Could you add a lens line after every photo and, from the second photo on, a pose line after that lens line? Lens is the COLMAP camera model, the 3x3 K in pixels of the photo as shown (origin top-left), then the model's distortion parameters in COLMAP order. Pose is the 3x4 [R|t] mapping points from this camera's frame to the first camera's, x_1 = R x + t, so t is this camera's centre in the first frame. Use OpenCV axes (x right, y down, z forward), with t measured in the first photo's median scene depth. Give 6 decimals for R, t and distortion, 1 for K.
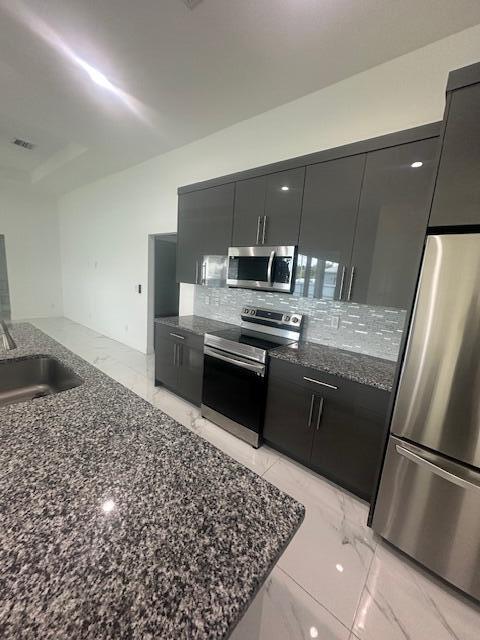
lens RADIAL K [[253.3, 0, 240.0], [0, 253.3, 320.0], [0, 0, 1]] dist [-0.001491, -0.000167]
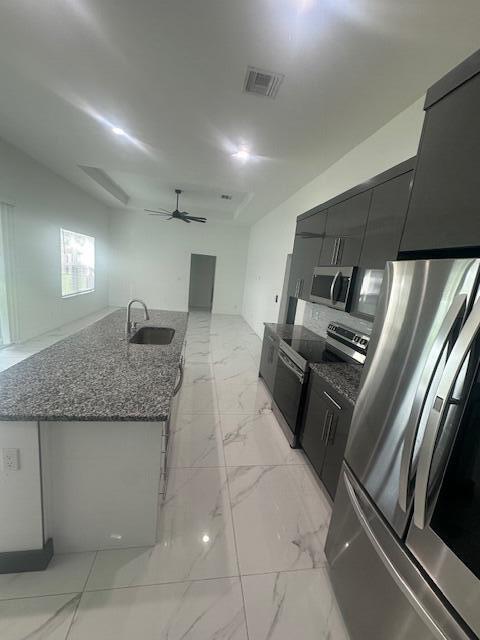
lens RADIAL K [[253.3, 0, 240.0], [0, 253.3, 320.0], [0, 0, 1]] dist [-0.001491, -0.000167]
pose [[0.749935, 0.133075, -0.647988, 0.505856], [-0.164056, 0.986369, 0.012700, -0.017583], [0.640846, 0.096782, 0.761544, -0.036718]]
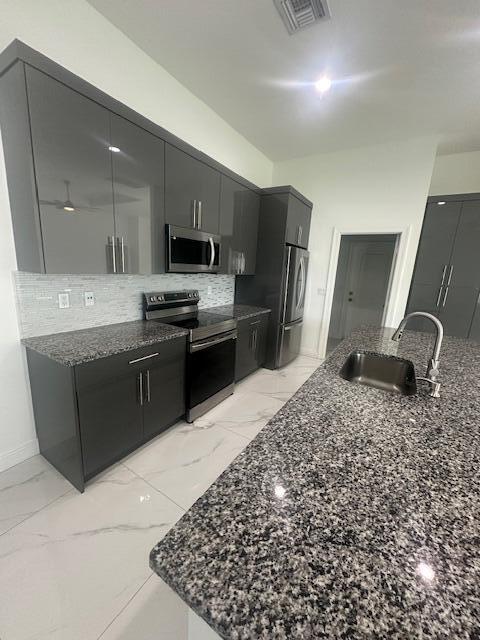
lens RADIAL K [[253.3, 0, 240.0], [0, 253.3, 320.0], [0, 0, 1]] dist [-0.001491, -0.000167]
pose [[-0.125541, -0.279928, 0.951777, -1.034802], [0.106735, 0.949988, 0.293481, -0.229131], [-0.986330, 0.138432, -0.089384, 0.973328]]
